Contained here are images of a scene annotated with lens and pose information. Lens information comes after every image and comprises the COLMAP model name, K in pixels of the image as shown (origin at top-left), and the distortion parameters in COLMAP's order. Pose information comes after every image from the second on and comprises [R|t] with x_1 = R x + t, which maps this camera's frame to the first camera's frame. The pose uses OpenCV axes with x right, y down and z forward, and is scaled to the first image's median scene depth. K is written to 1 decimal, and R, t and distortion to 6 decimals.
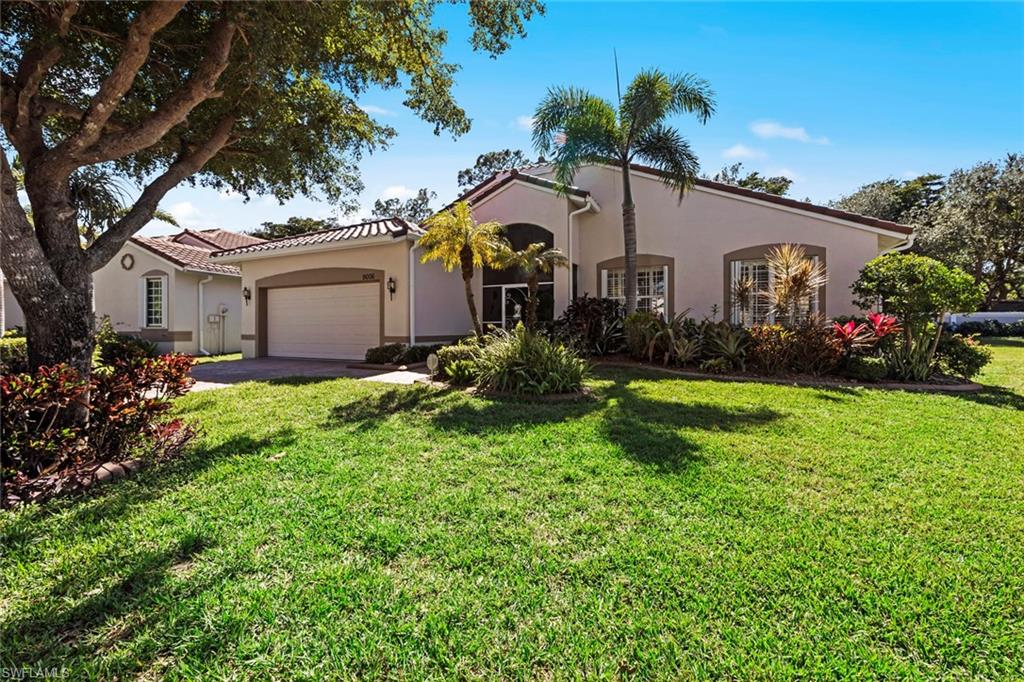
lens RADIAL K [[399.2, 0, 511.4], [0, 399.2, 339.6], [0, 0, 1]] dist [0.005076, -0.002454]
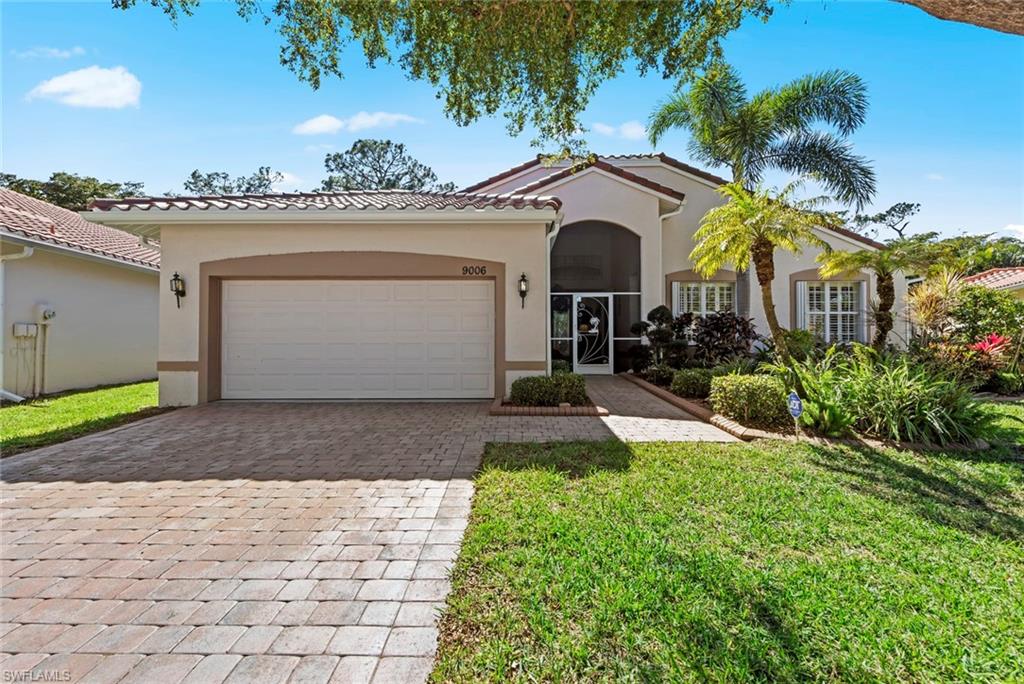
lens RADIAL K [[399.2, 0, 514.8], [0, 399.2, 340.8], [0, 0, 1]] dist [0.005076, -0.002454]
pose [[0.905646, -0.001247, 0.424032, -0.471590], [0.012174, 0.999660, -0.023062, -0.022435], [-0.423859, 0.026048, 0.905353, 0.316103]]
